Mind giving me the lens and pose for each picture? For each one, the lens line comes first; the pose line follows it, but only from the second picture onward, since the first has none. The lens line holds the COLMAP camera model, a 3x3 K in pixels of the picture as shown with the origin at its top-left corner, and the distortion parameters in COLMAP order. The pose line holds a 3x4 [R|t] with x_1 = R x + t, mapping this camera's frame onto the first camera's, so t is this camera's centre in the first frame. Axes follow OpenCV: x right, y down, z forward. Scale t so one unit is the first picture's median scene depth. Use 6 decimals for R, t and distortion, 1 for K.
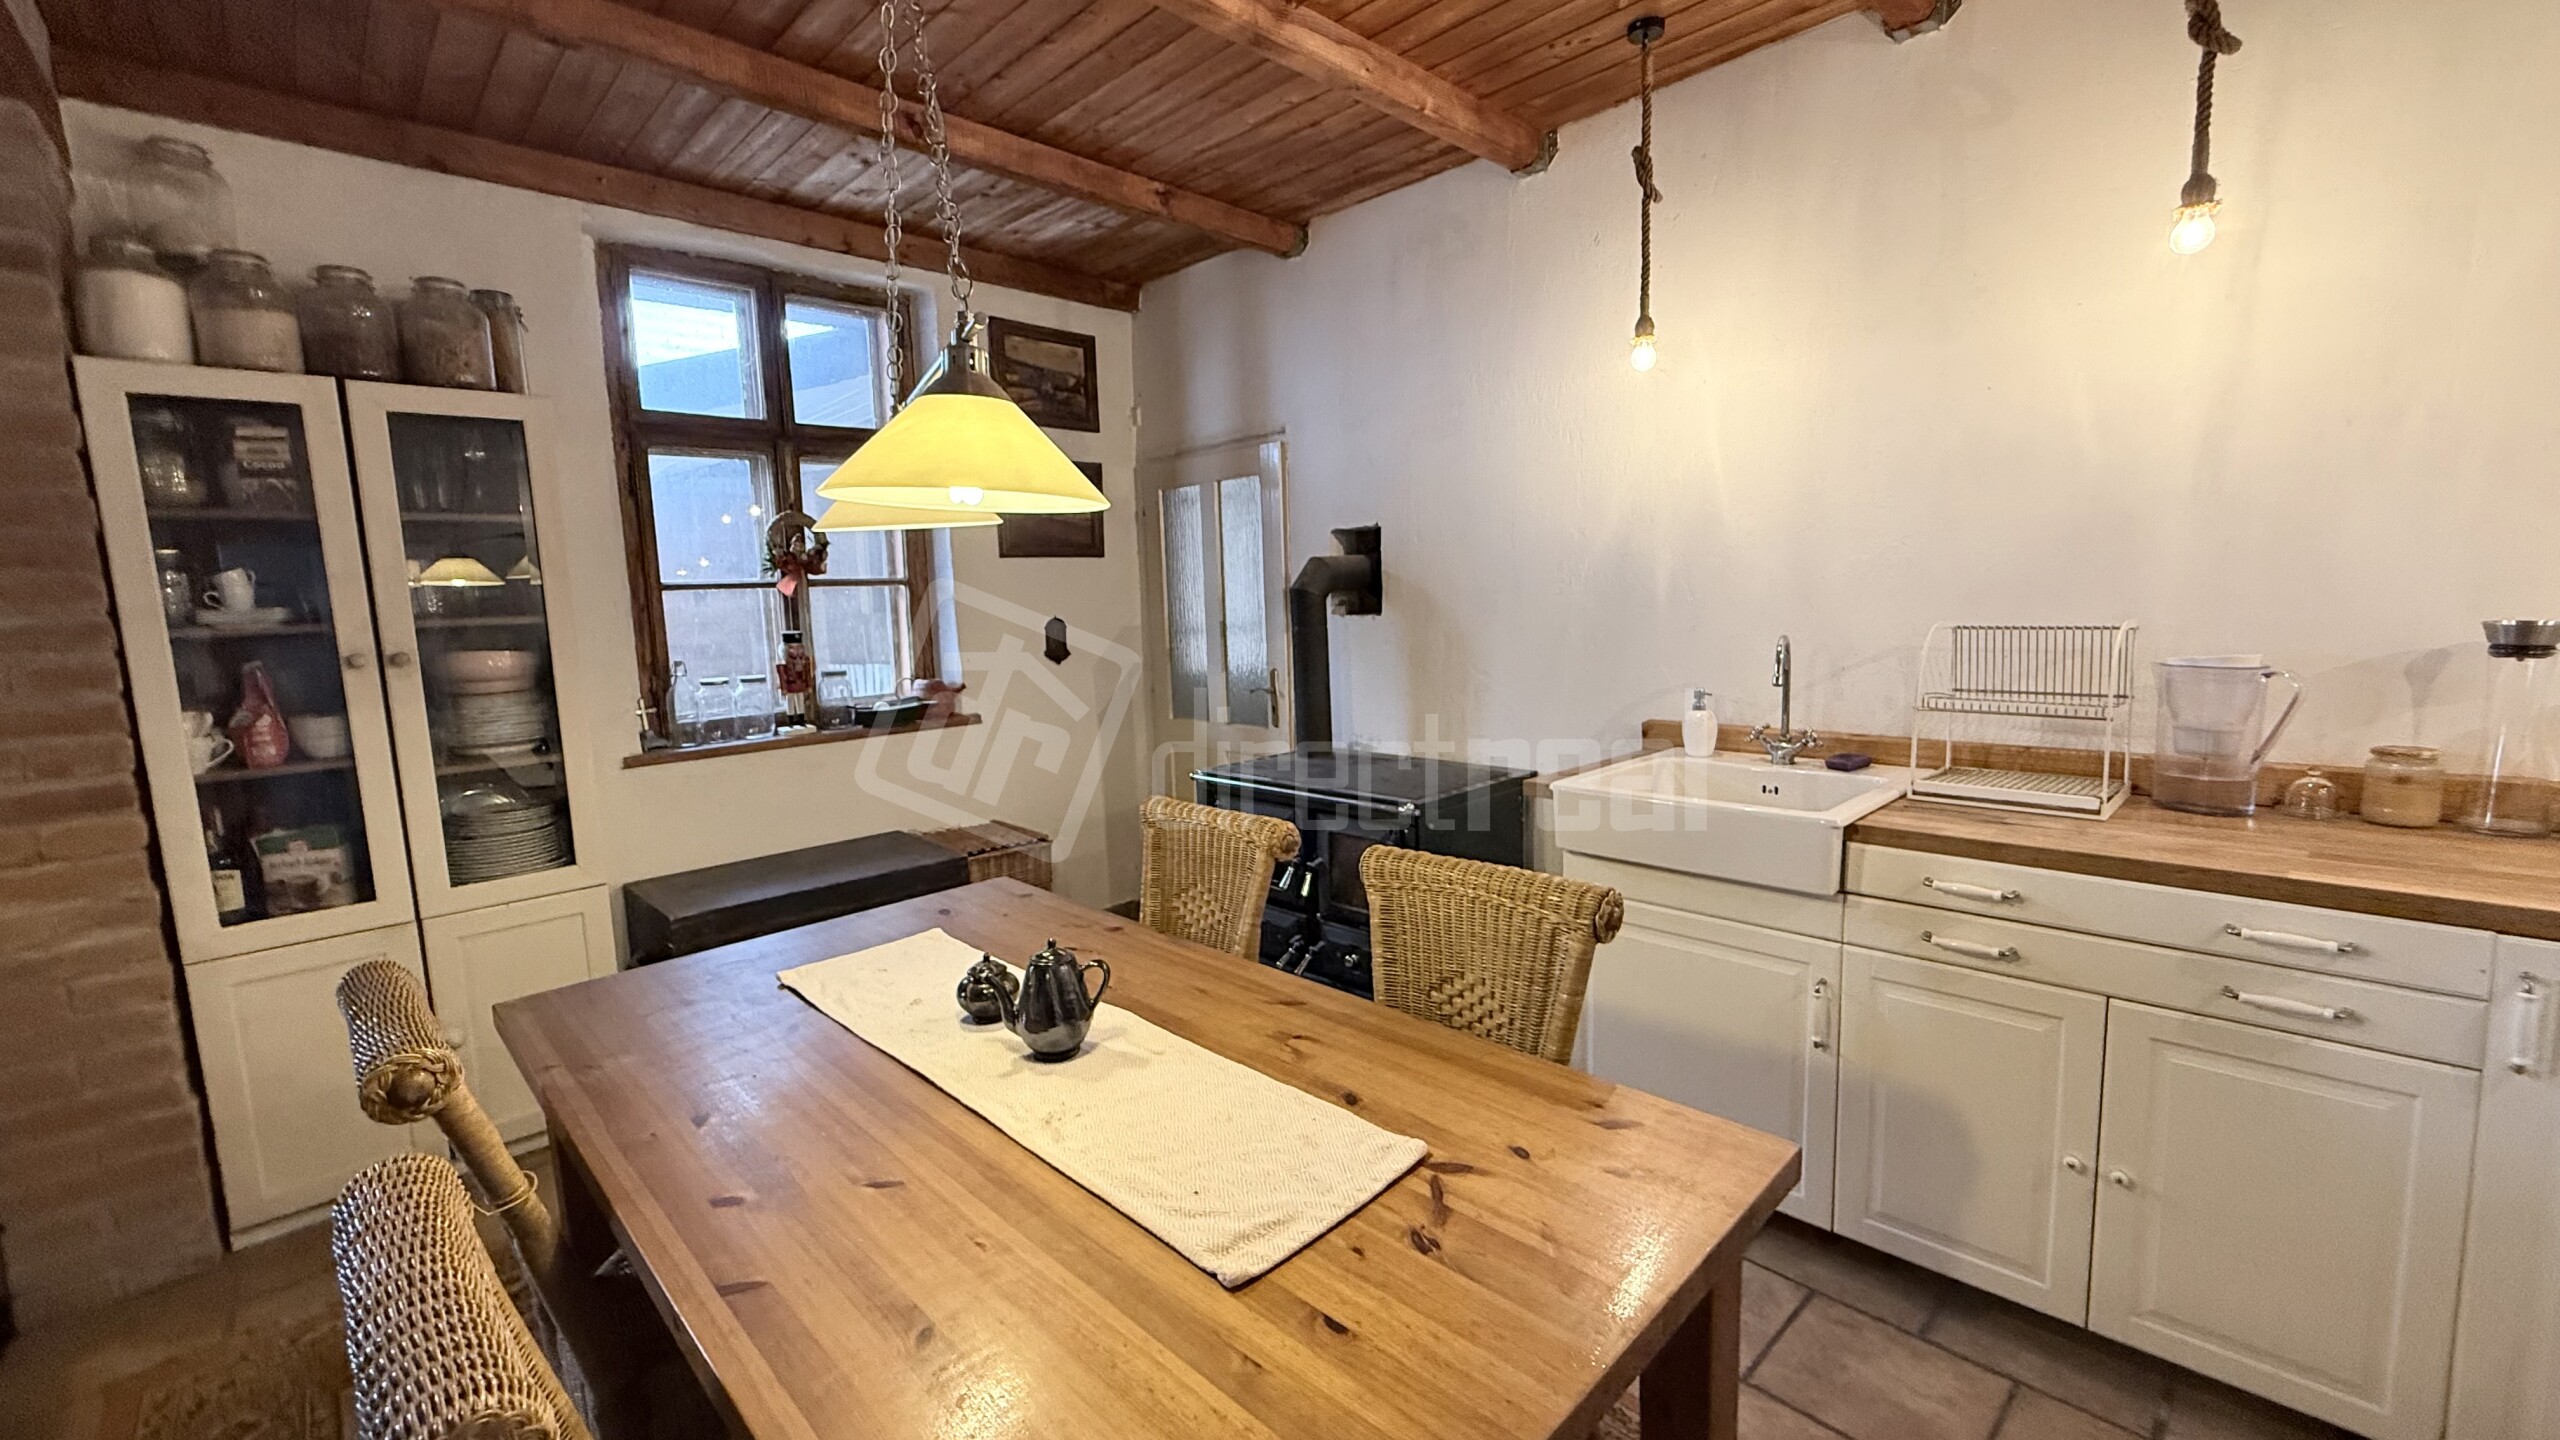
lens RADIAL K [[1019.3, 0, 1269.0], [0, 1019.3, 718.7], [0, 0, 1]] dist [0.001031, 0.000246]
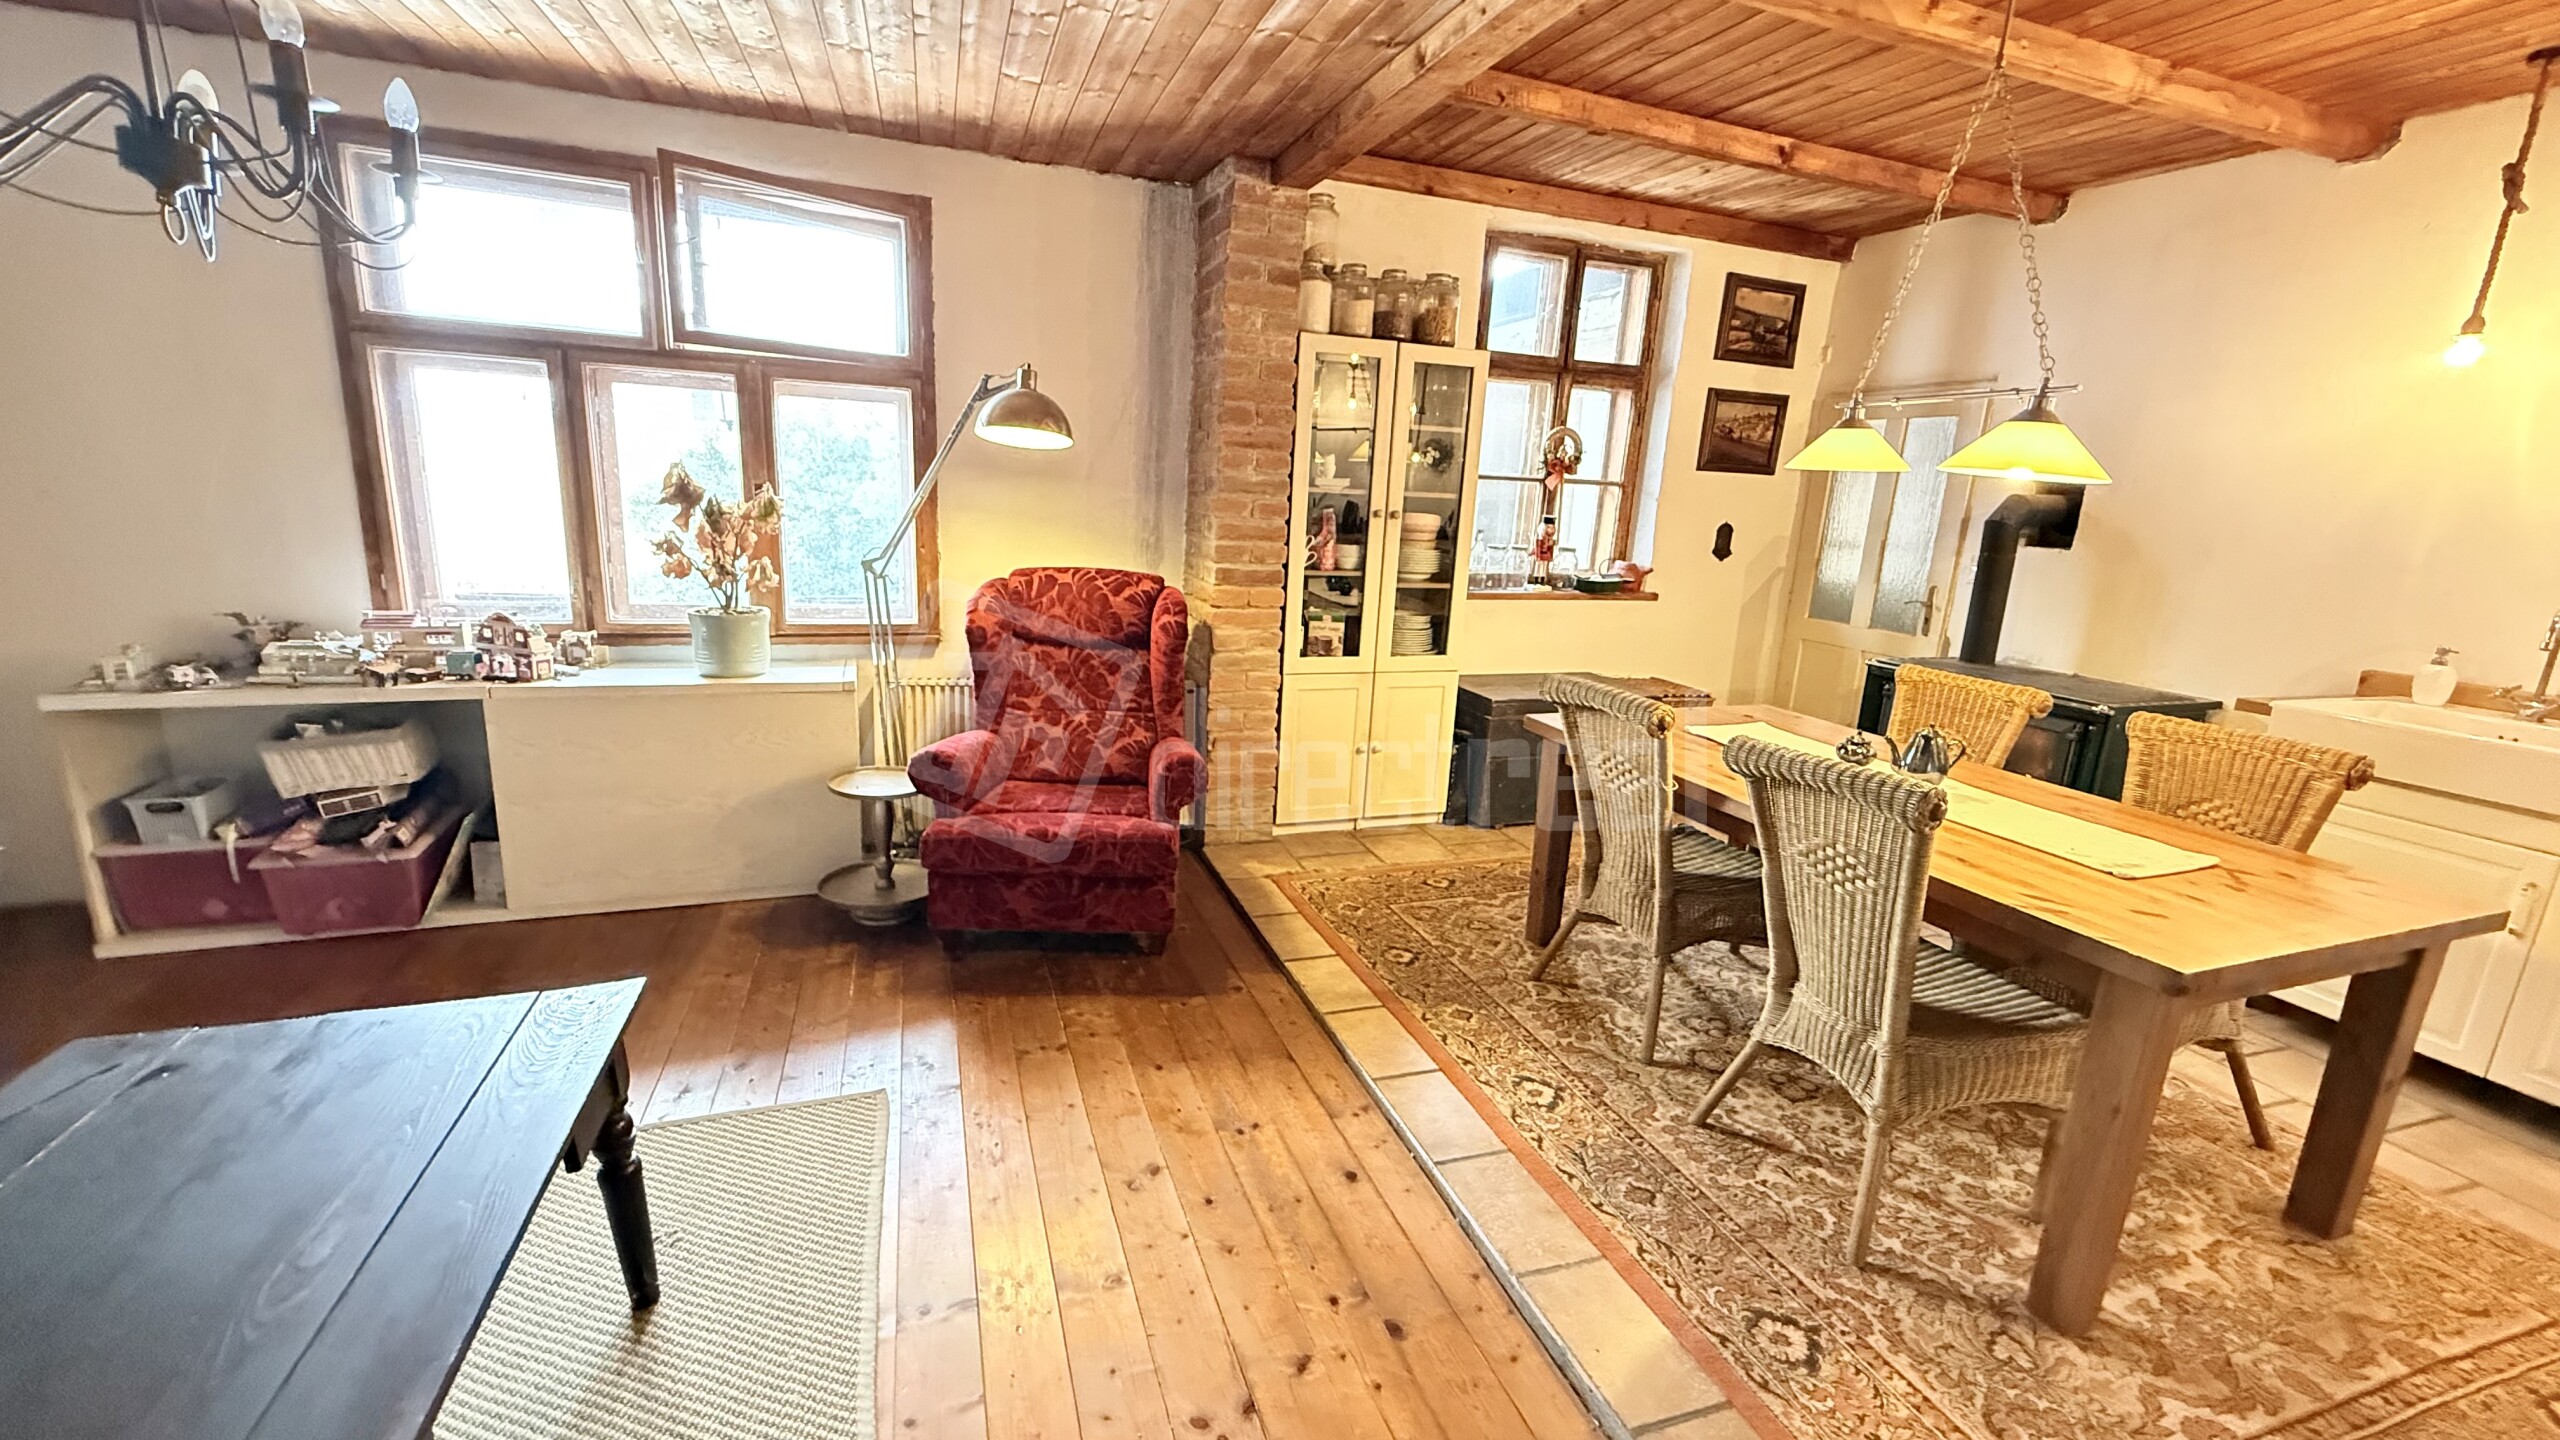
lens RADIAL K [[1019.3, 0, 1269.8], [0, 1019.3, 715.9], [0, 0, 1]] dist [0.001031, 0.000246]
pose [[0.908064, 0.170090, -0.382740, -0.283741], [-0.130594, 0.983253, 0.127121, 0.064676], [0.397952, -0.065450, 0.915069, -0.507272]]
